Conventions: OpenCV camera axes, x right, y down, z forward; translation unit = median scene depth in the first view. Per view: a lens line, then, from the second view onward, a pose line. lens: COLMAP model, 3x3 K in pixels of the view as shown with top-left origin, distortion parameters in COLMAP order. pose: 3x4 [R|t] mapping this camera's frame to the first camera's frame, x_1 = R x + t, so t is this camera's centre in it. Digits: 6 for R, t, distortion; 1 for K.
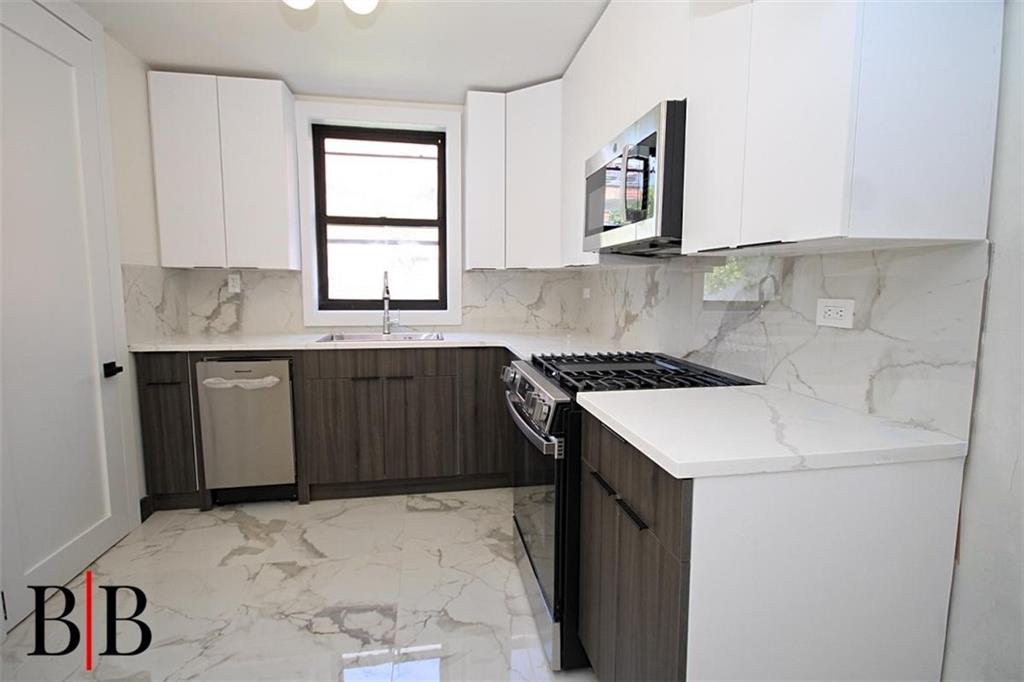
lens RADIAL K [[488.2, 0, 526.1], [0, 488.2, 340.7], [0, 0, 1]] dist [-0.000529, 0.000242]
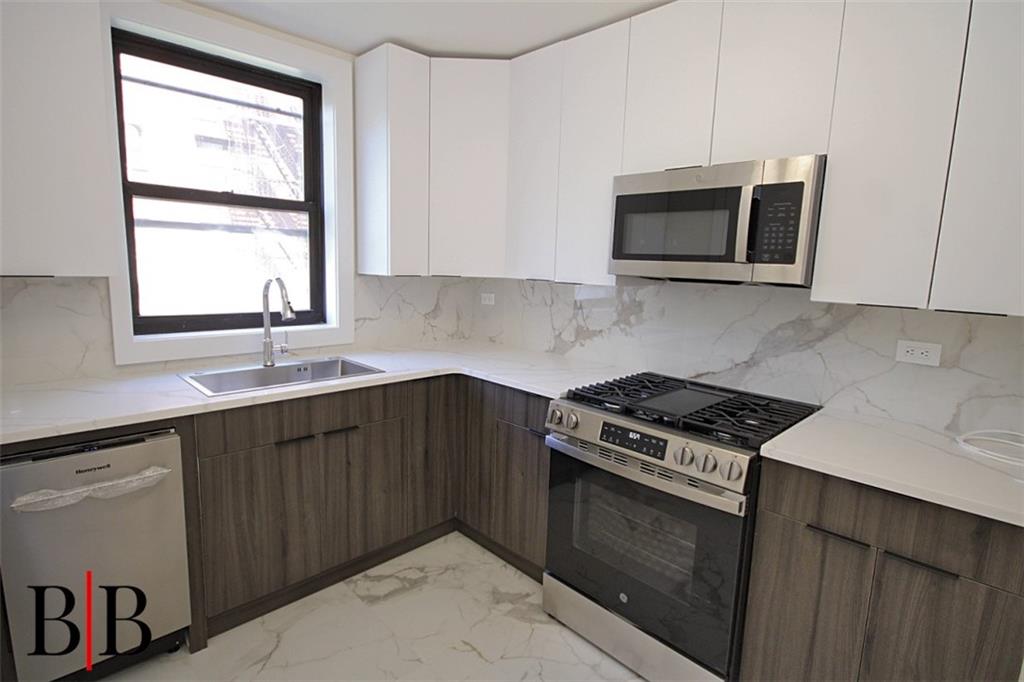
lens RADIAL K [[506.5, 0, 512.0], [0, 506.5, 341.0], [0, 0, 1]] dist [-0.000476, 0.000193]
pose [[0.832385, -0.062281, 0.550687, -0.450482], [0.032968, 0.997470, 0.062979, -0.095982], [-0.553216, -0.034267, 0.832333, 0.232446]]
